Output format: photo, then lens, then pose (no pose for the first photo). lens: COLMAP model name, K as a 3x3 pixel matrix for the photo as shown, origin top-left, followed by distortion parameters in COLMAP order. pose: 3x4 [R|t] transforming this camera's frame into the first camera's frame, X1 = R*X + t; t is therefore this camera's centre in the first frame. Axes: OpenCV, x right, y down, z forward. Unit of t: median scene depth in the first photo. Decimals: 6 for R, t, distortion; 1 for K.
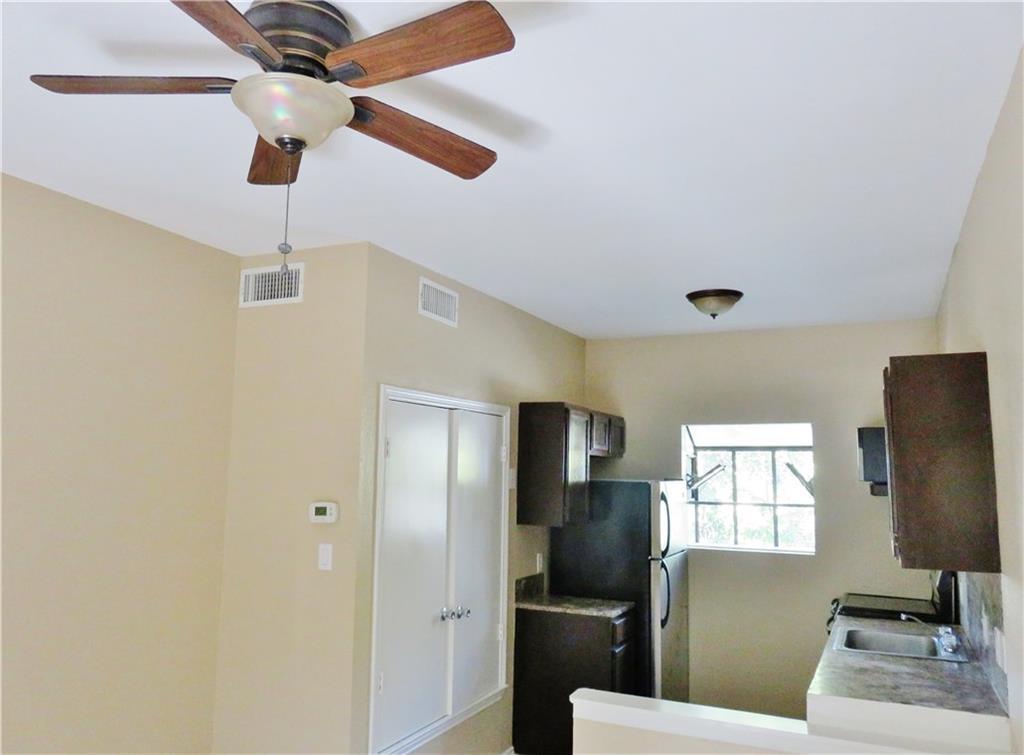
lens RADIAL K [[771.6, 0, 512.0], [0, 771.6, 377.5], [0, 0, 1]] dist [-0.005269, -0.006766]
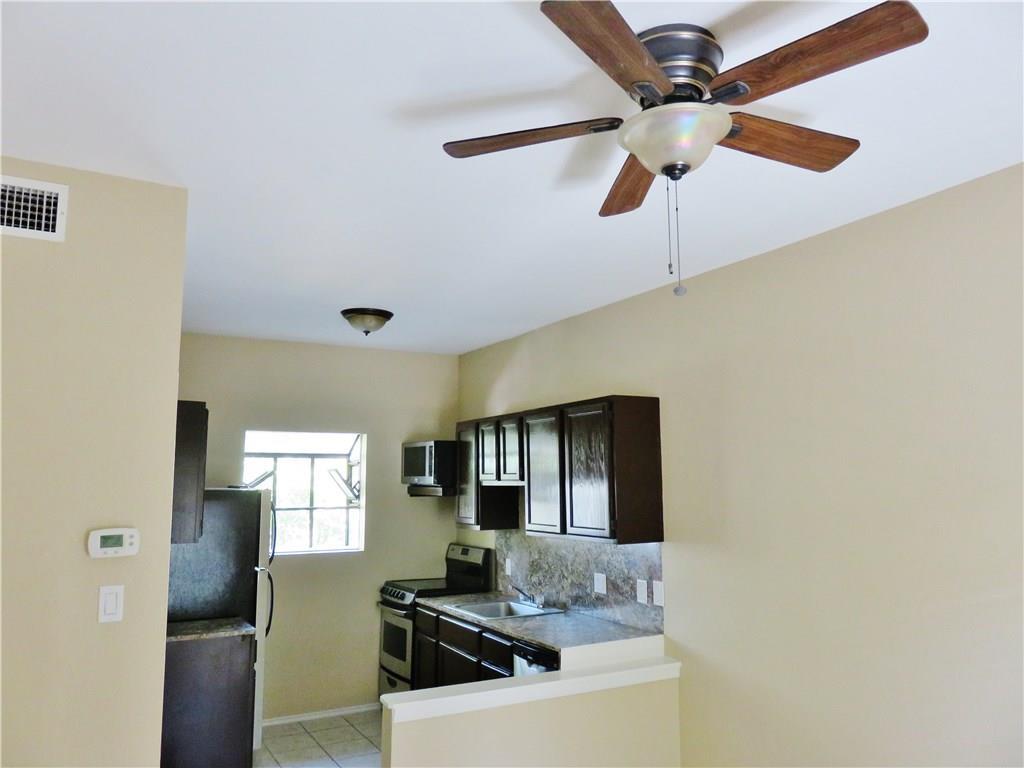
lens RADIAL K [[758.0, 0, 512.0], [0, 758.0, 384.0], [0, 0, 1]] dist [-0.000262, -0.002619]
pose [[0.581113, 0.085379, 0.809332, -0.469752], [-0.086981, 0.995301, -0.042544, 0.018432], [-0.809162, -0.045673, 0.585808, 0.217669]]
